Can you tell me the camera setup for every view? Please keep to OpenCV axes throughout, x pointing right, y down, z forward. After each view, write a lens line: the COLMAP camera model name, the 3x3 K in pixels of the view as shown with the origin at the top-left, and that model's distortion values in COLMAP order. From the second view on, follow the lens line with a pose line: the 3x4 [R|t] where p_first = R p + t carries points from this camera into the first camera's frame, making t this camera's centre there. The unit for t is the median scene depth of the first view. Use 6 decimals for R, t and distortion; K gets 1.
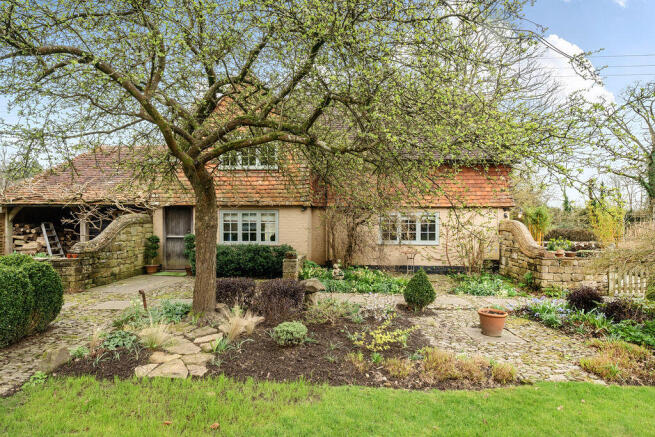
lens RADIAL K [[342.8, 0, 327.7], [0, 342.8, 219.7], [0, 0, 1]] dist [0.001517, 0.000160]
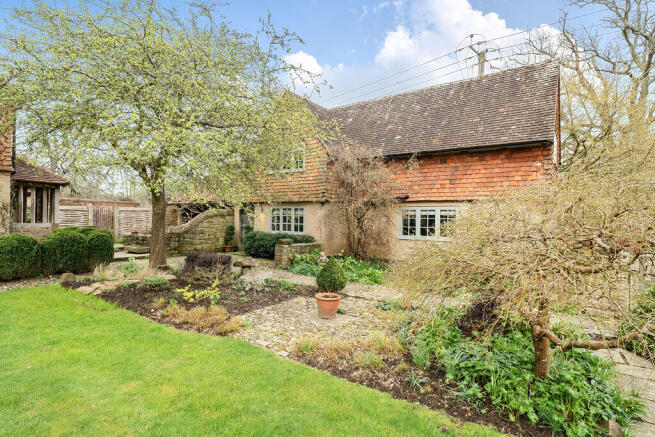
lens RADIAL K [[342.8, 0, 328.2], [0, 342.8, 215.1], [0, 0, 1]] dist [0.001517, 0.000160]
pose [[0.836761, 0.007012, -0.547524, 0.568004], [-0.008650, 0.999963, -0.000413, 0.004541], [0.547500, 0.005082, 0.836790, 0.059322]]
